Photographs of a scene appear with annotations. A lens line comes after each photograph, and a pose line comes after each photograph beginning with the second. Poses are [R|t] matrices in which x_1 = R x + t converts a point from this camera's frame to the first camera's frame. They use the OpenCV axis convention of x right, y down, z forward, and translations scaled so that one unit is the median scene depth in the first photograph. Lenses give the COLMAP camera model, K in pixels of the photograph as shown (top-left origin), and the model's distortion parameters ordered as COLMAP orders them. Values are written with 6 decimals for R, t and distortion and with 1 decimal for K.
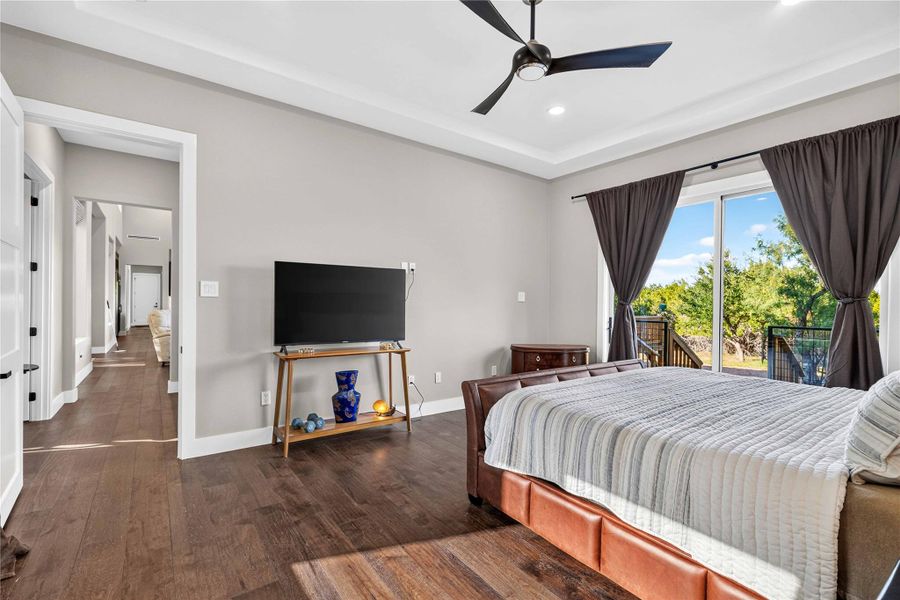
lens RADIAL K [[410.7, 0, 447.0], [0, 410.7, 303.6], [0, 0, 1]] dist [-0.003826, 0.001240]
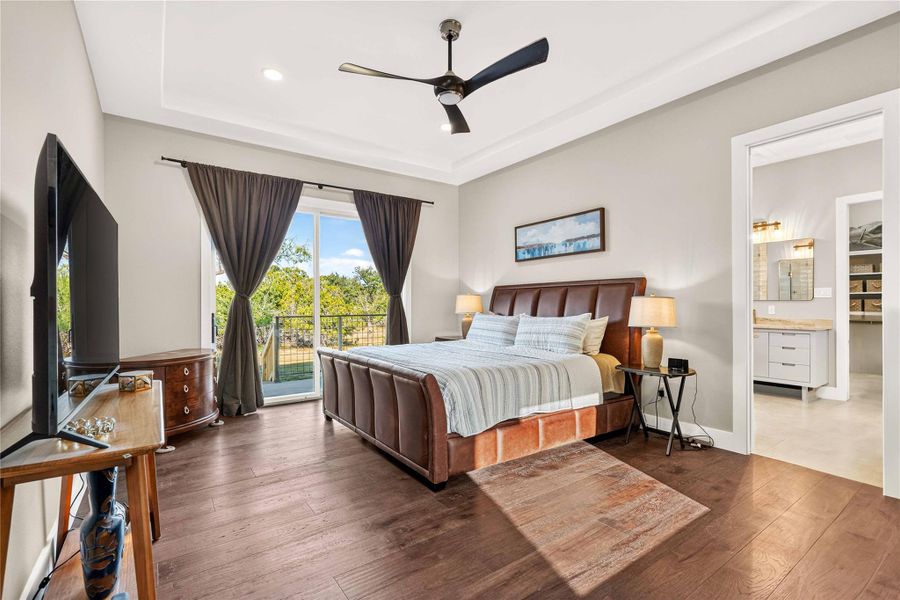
lens RADIAL K [[410.7, 0, 450.2], [0, 410.7, 303.6], [0, 0, 1]] dist [-0.003826, 0.001240]
pose [[0.001334, -0.009433, 0.999955, -0.606655], [-0.003267, 0.999950, 0.009437, 0.005046], [-0.999994, -0.003279, 0.001303, 0.619164]]
